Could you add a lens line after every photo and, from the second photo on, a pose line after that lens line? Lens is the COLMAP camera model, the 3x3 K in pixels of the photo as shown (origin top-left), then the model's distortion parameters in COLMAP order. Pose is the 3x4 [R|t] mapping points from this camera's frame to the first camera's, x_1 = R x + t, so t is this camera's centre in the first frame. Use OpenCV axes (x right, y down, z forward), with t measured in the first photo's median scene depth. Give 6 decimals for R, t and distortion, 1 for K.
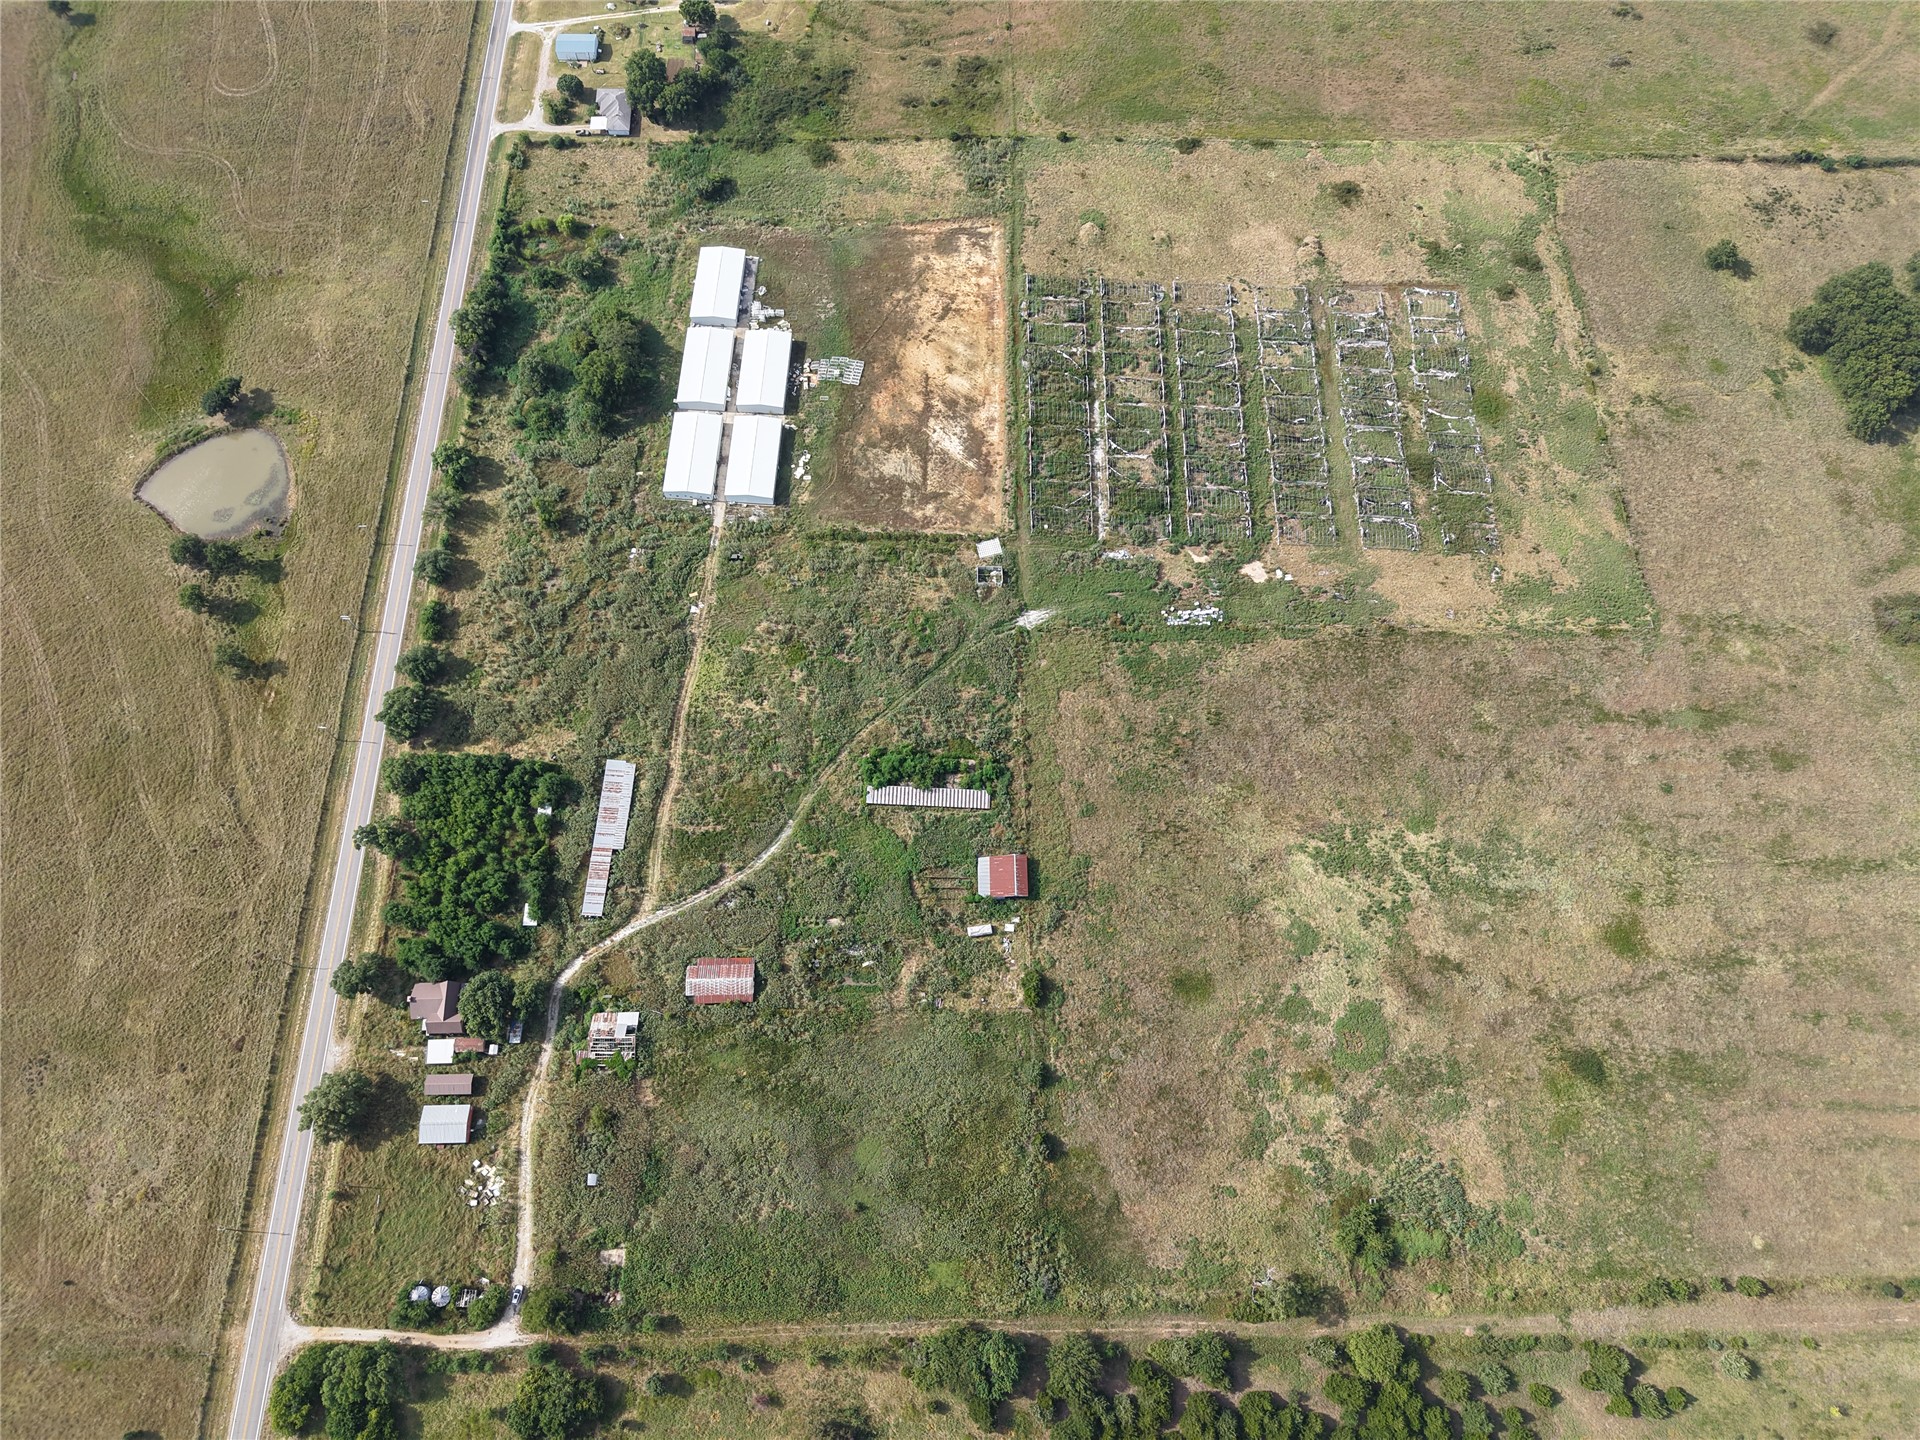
lens RADIAL K [[1285.8, 0, 958.3], [0, 1285.8, 719.9], [0, 0, 1]] dist [0.030421, -0.031256]
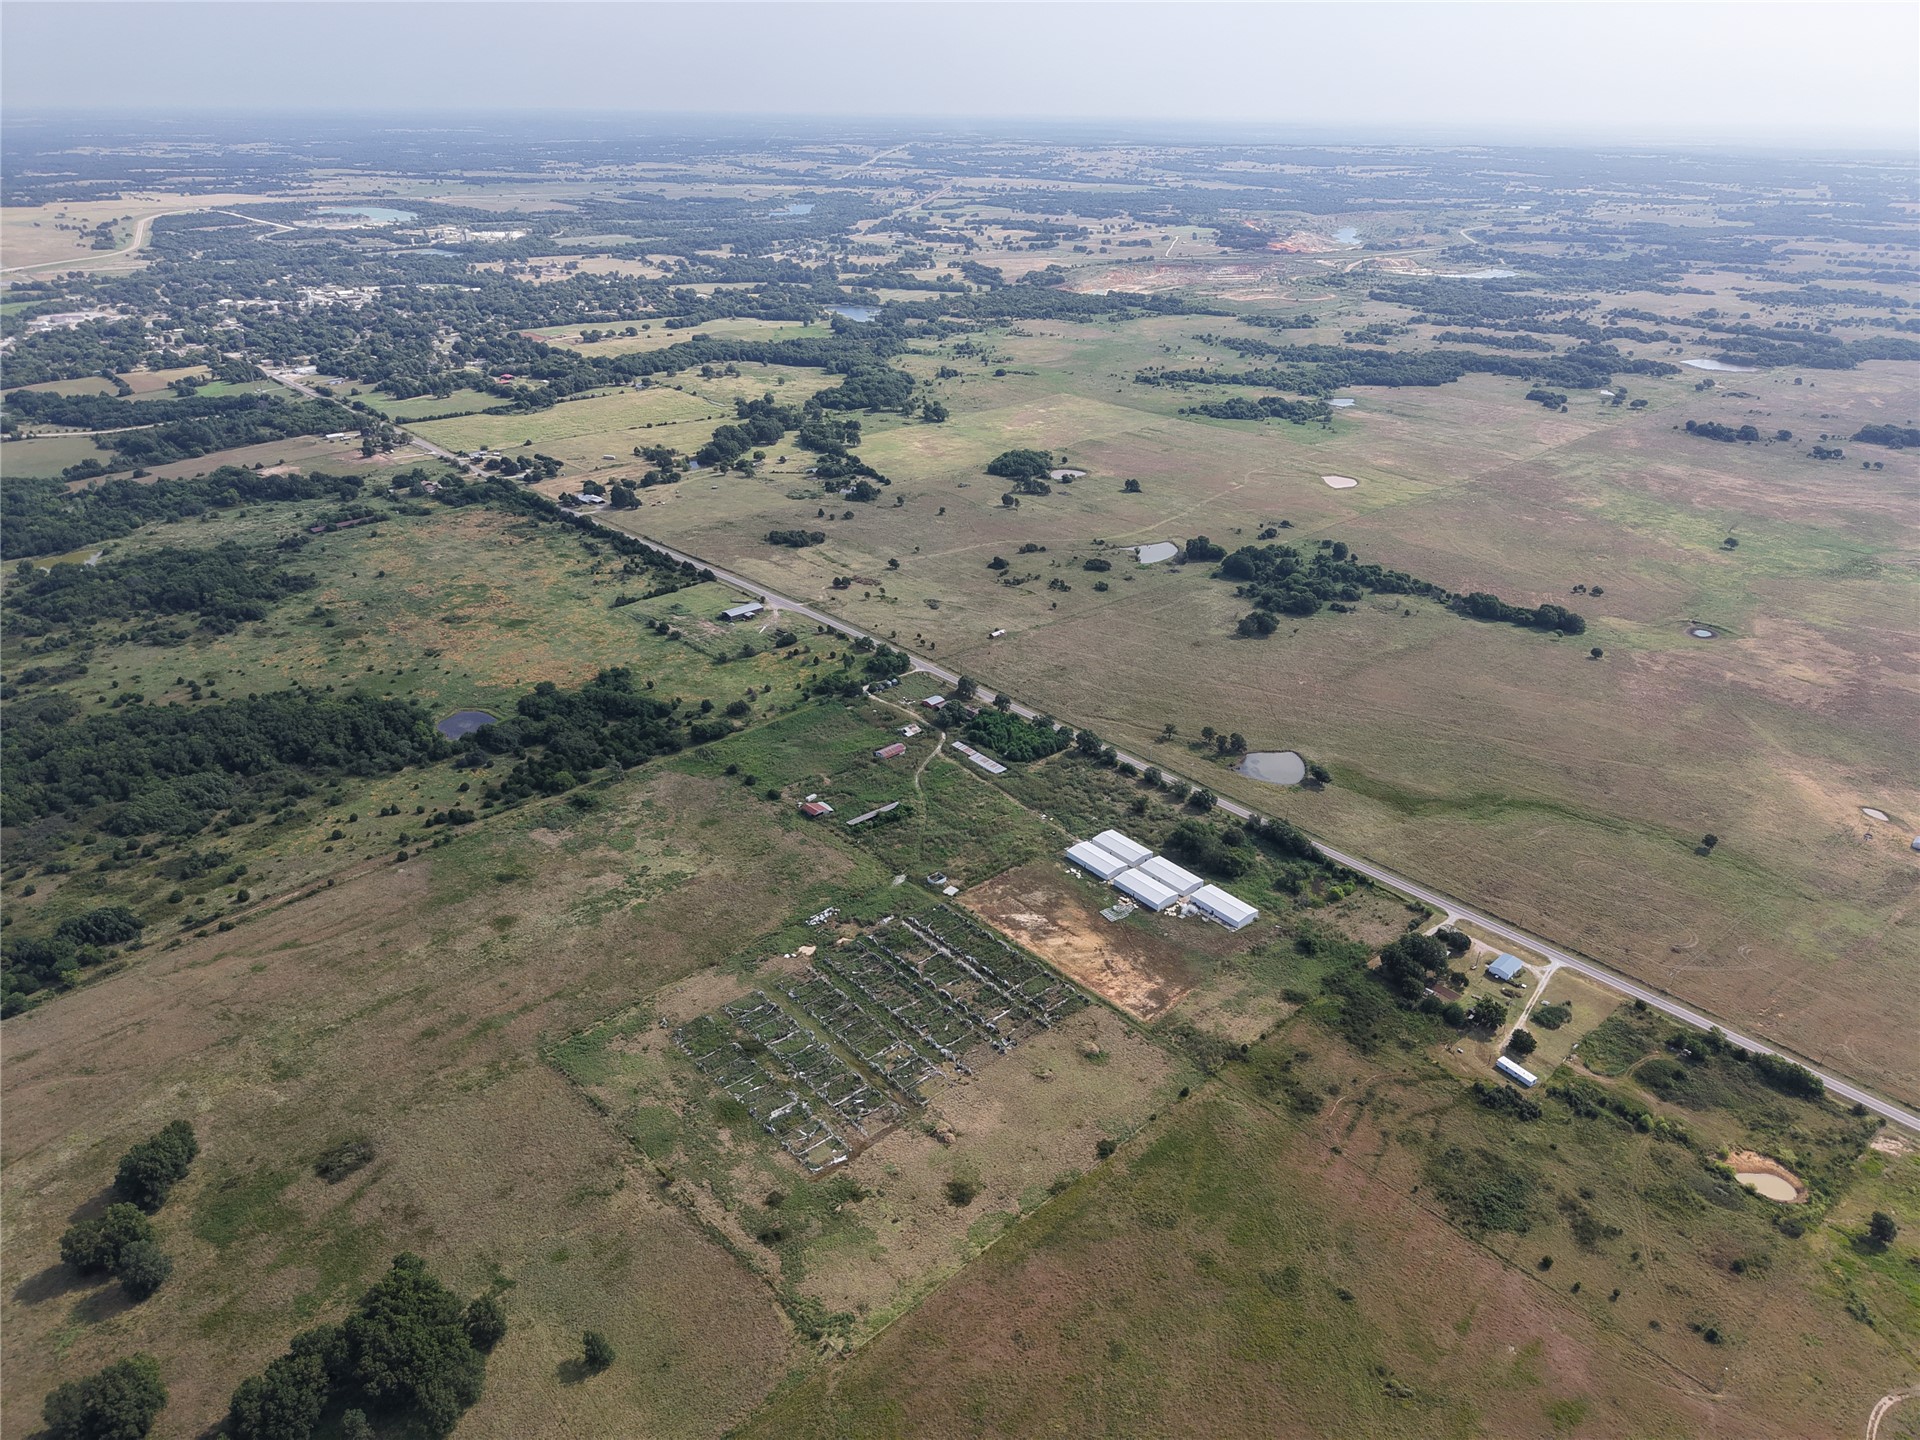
lens RADIAL K [[1278.9, 0, 961.0], [0, 1278.9, 728.8], [0, 0, 1]] dist [0.045827, -0.056591]
pose [[-0.734193, 0.269416, -0.623198, 1.028744], [-0.637728, 0.041278, 0.769155, -1.485360], [0.232947, 0.962139, 0.141508, 0.632146]]
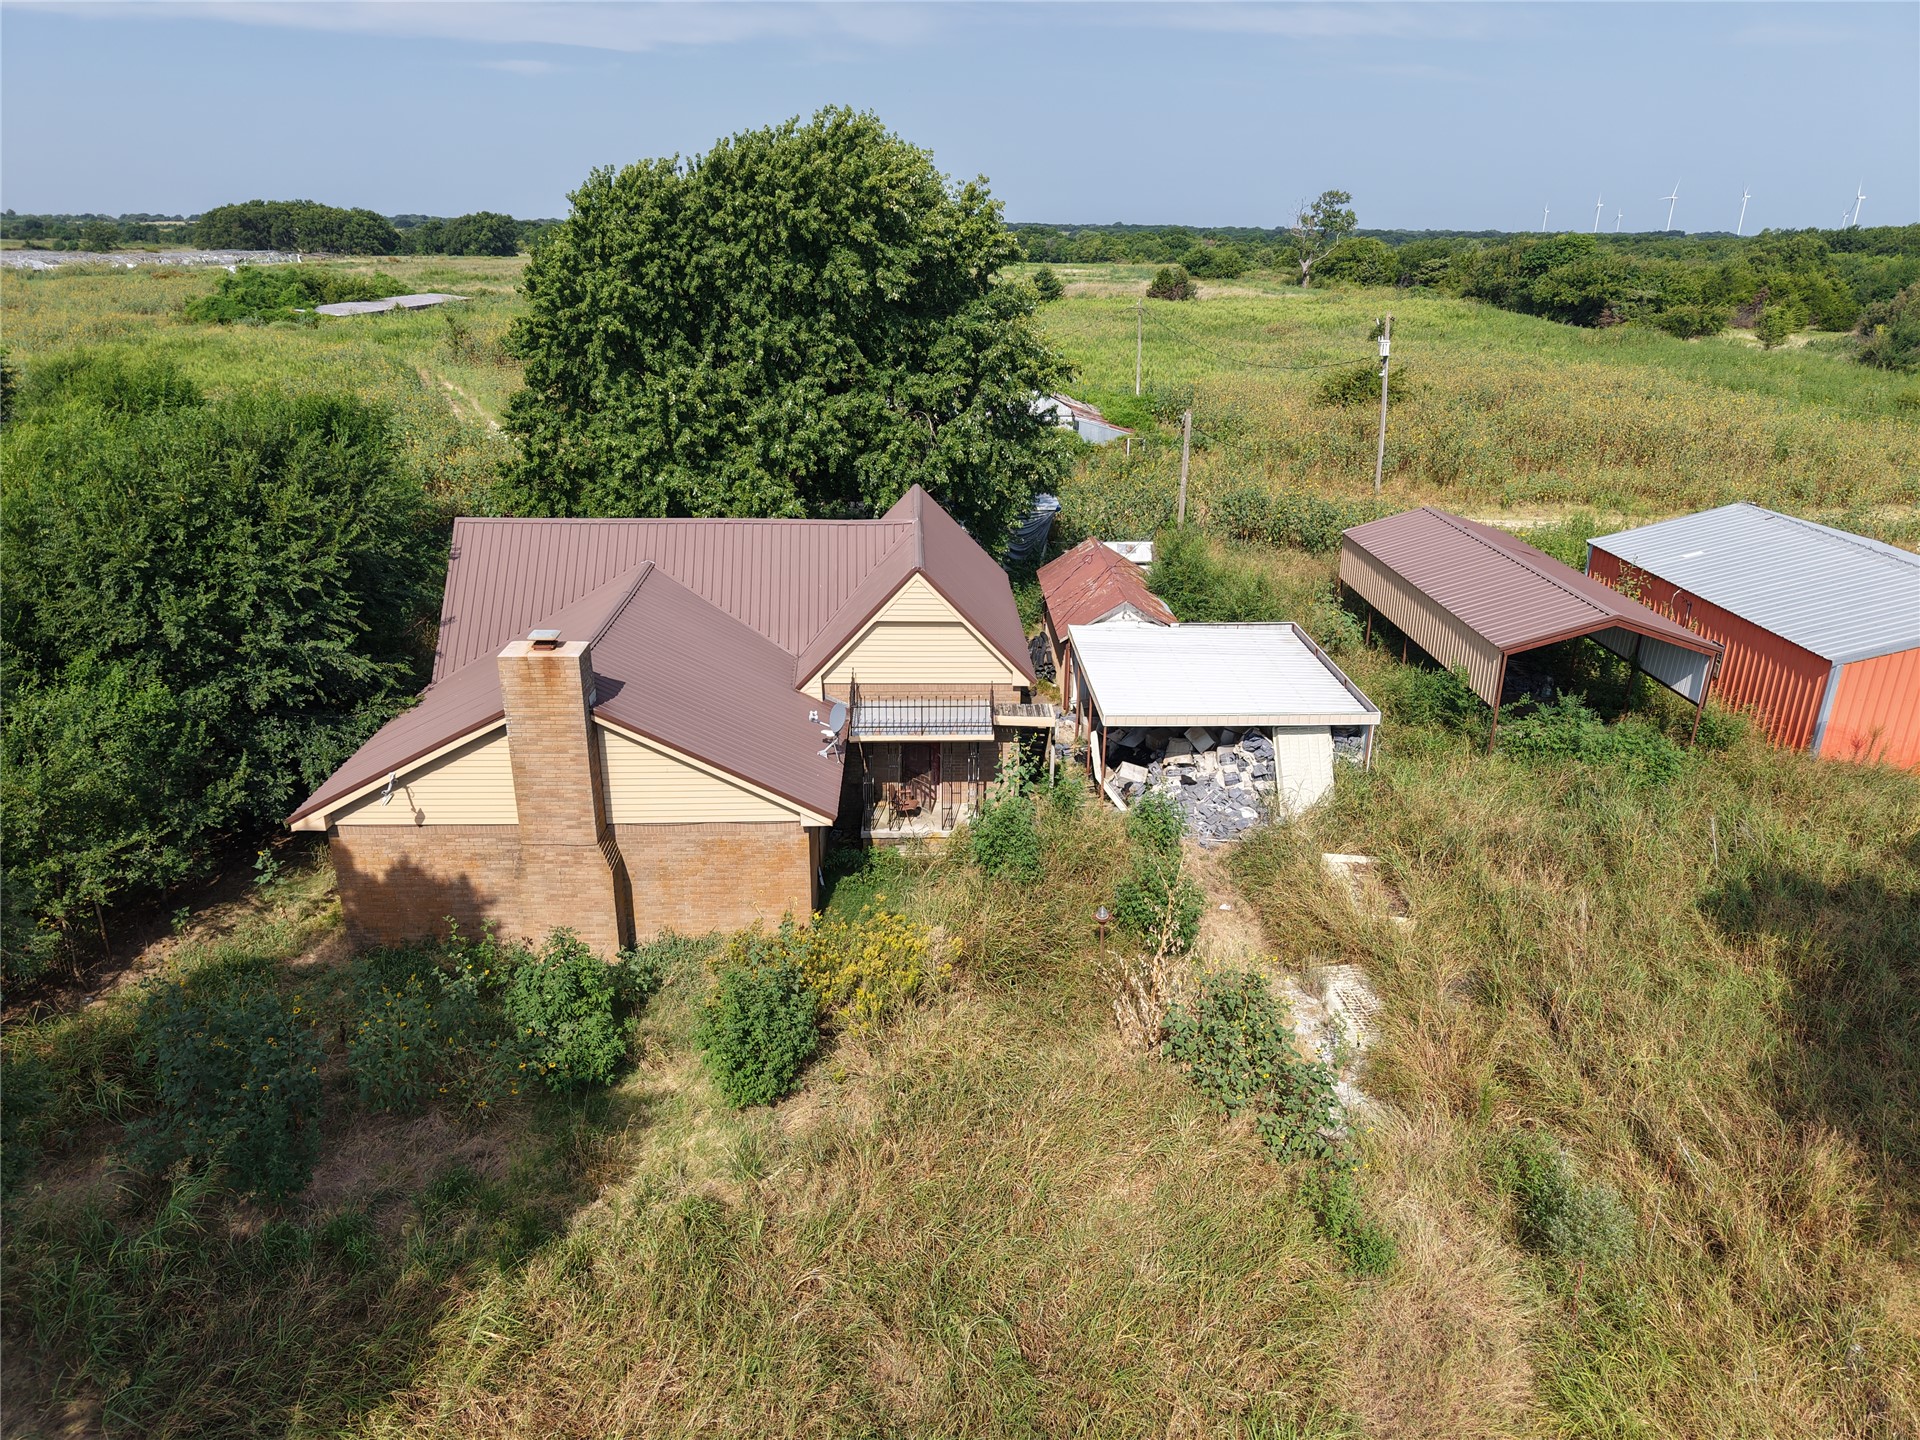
lens RADIAL K [[1285.1, 0, 959.7], [0, 1285.1, 724.7], [0, 0, 1]] dist [0.020852, -0.019165]
pose [[-0.005289, -0.392277, 0.919832, -0.444078], [0.919760, 0.359085, 0.158426, 0.206747], [-0.392445, 0.846863, 0.358902, 0.890996]]
